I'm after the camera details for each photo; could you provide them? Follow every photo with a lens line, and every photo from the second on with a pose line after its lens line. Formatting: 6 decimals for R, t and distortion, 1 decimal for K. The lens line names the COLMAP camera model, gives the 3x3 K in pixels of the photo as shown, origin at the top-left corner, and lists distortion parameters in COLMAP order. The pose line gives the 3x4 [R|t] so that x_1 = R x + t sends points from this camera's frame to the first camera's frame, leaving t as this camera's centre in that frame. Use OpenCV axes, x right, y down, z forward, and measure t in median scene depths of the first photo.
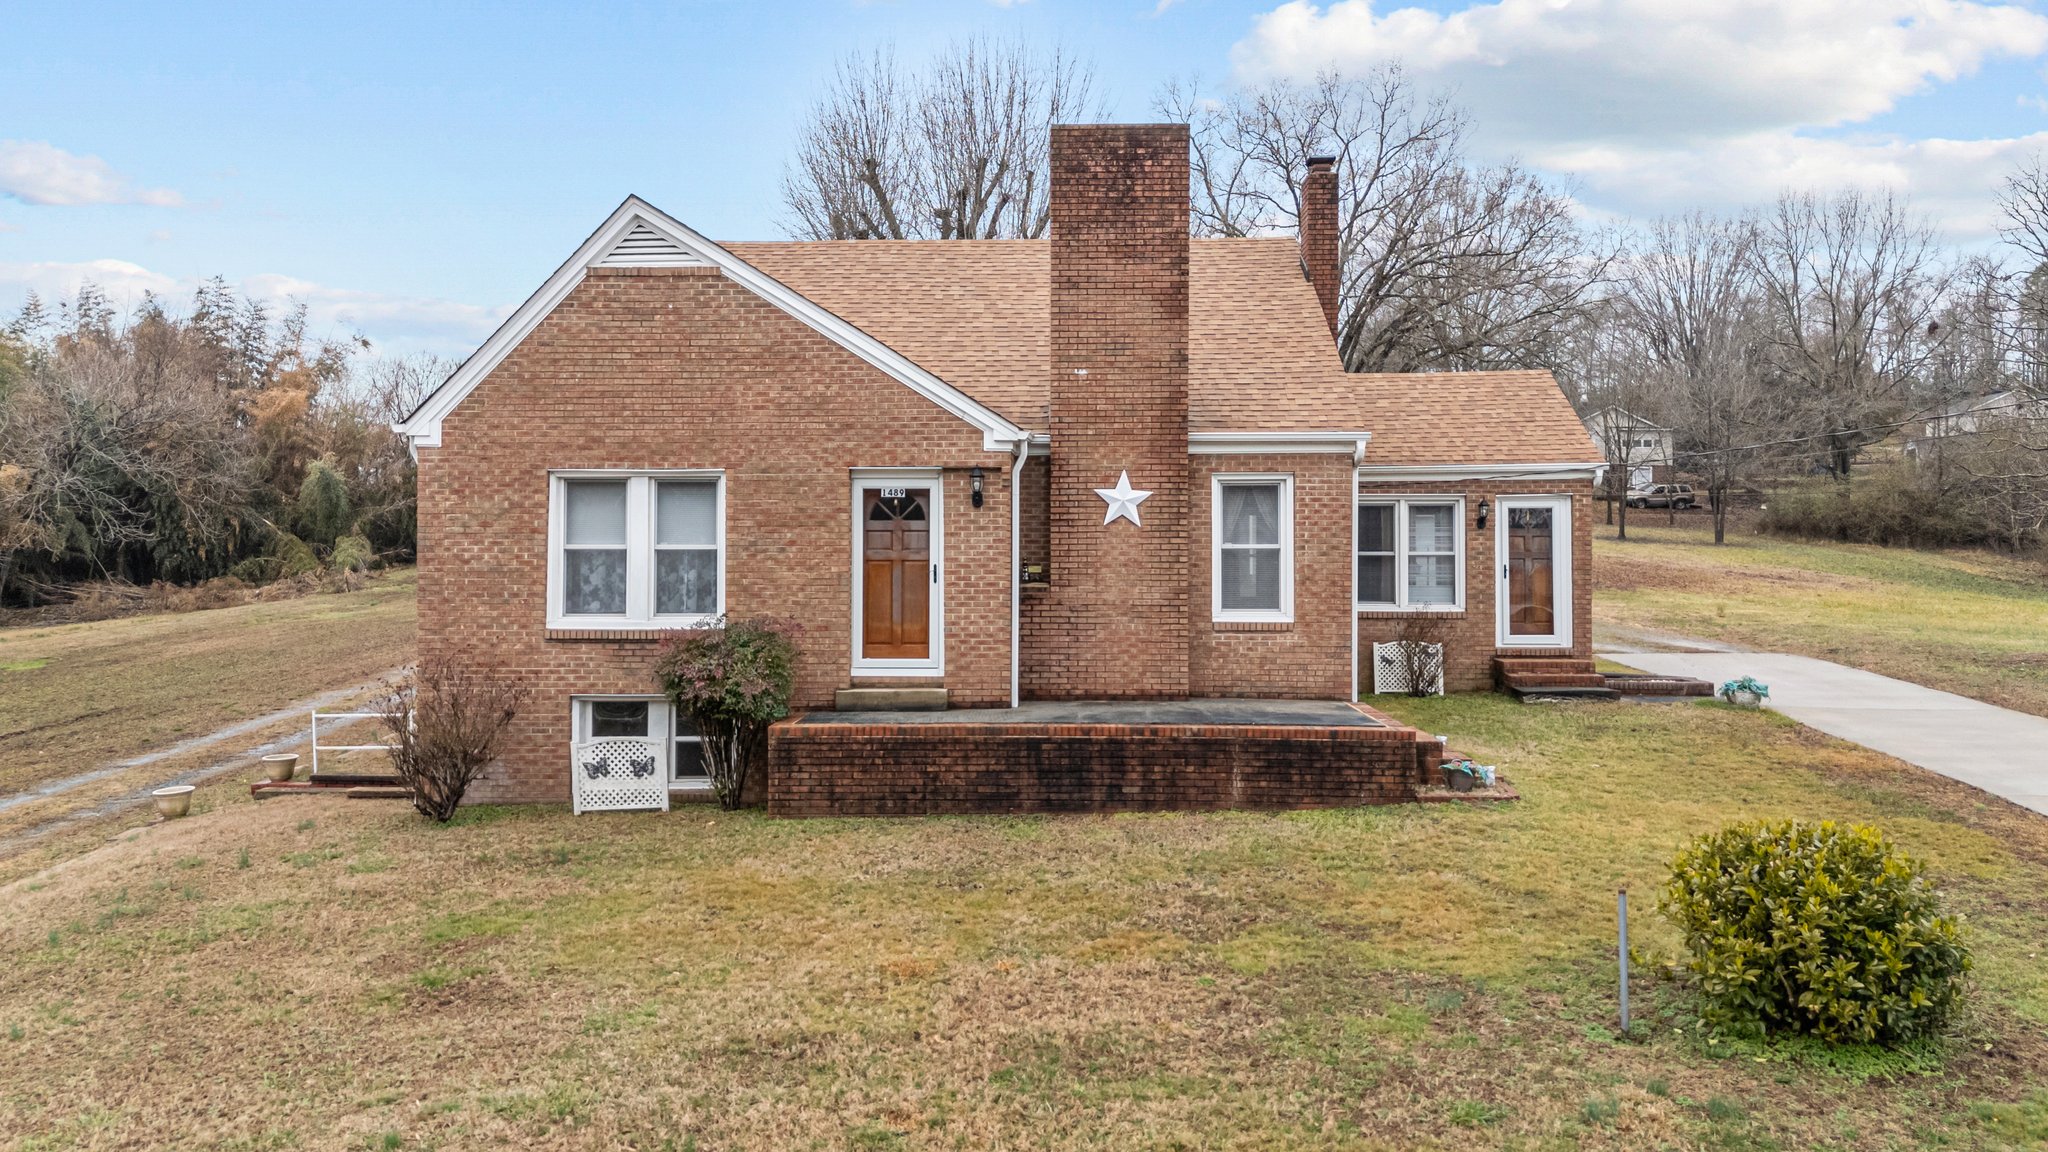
lens RADIAL K [[1490.3, 0, 1014.2], [0, 1490.3, 565.6], [0, 0, 1]] dist [0.097256, -0.094777]
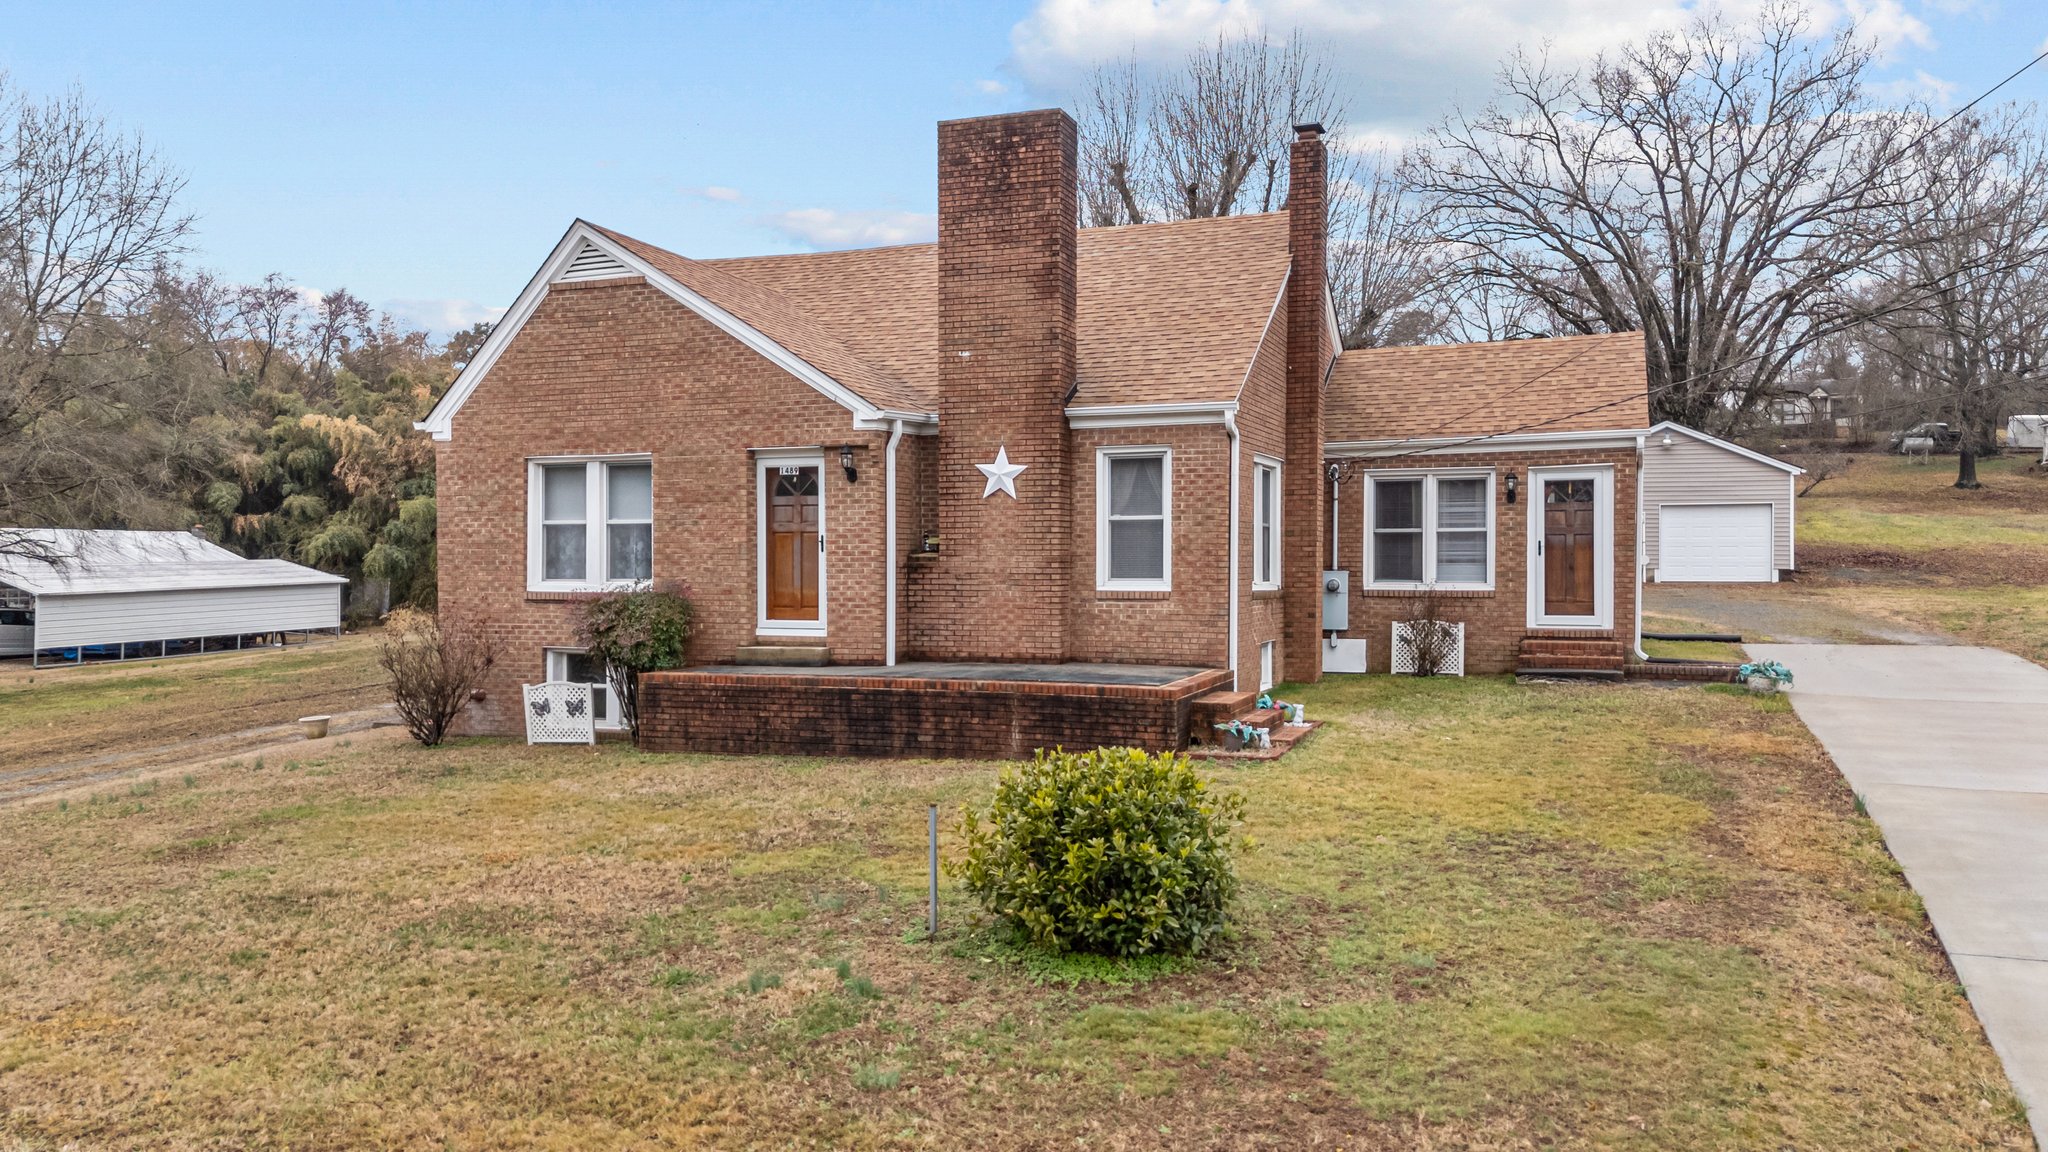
lens RADIAL K [[1459.3, 0, 1023.6], [0, 1459.3, 616.1], [0, 0, 1]] dist [0.076078, -0.002314]
pose [[0.945592, 0.009565, -0.325213, 0.440927], [-0.000548, 0.999613, 0.027806, 0.029019], [0.325353, -0.026115, 0.945232, 0.023938]]
